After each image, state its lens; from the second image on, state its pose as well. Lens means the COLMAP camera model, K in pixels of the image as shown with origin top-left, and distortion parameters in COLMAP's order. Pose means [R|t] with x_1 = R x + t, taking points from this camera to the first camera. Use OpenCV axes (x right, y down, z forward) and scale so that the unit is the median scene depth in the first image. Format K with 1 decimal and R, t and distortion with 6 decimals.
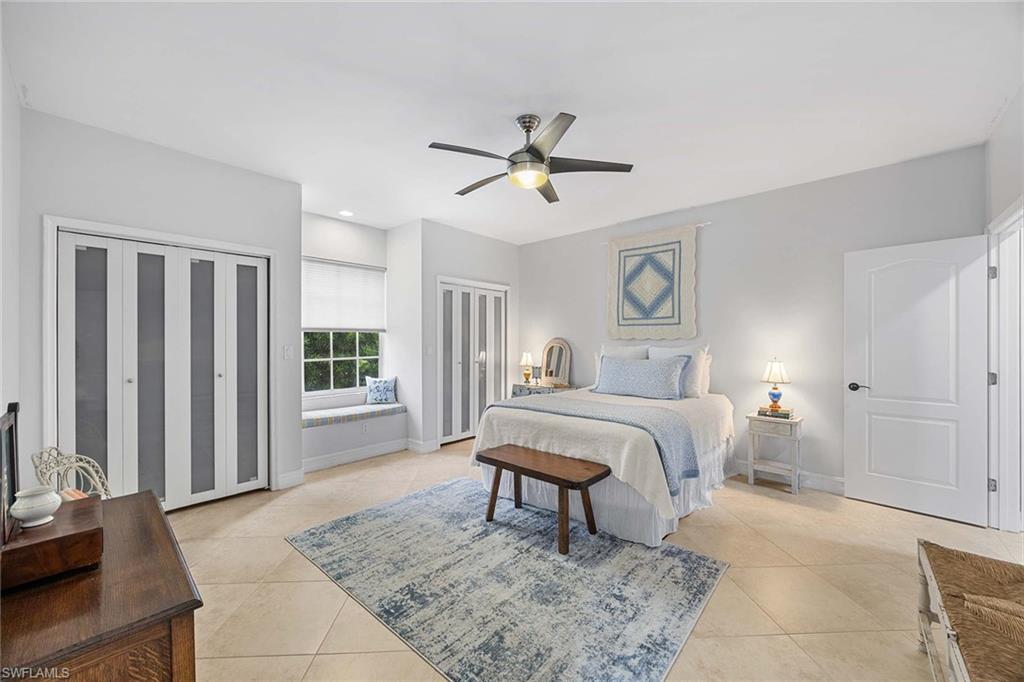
lens RADIAL K [[385.5, 0, 513.9], [0, 385.5, 343.3], [0, 0, 1]] dist [-0.007160, 0.000134]
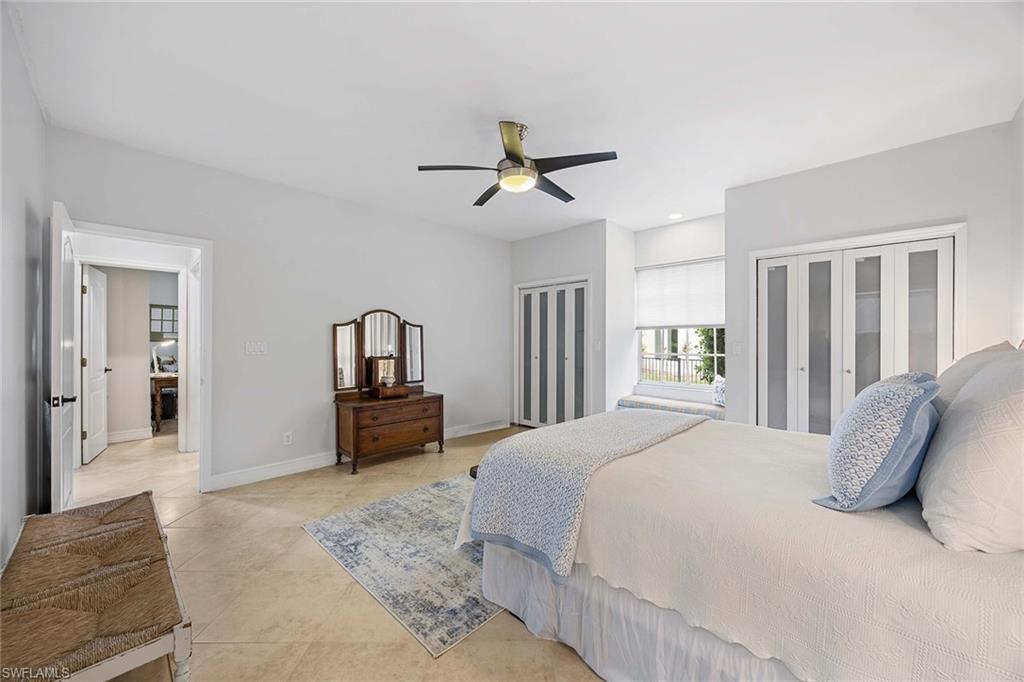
lens RADIAL K [[385.5, 0, 506.6], [0, 385.5, 340.9], [0, 0, 1]] dist [-0.007160, 0.000134]
pose [[-0.045162, 0.004658, -0.998969, 1.052341], [-0.007452, 0.999960, 0.004999, 0.001929], [0.998952, 0.007670, -0.045126, 0.978766]]
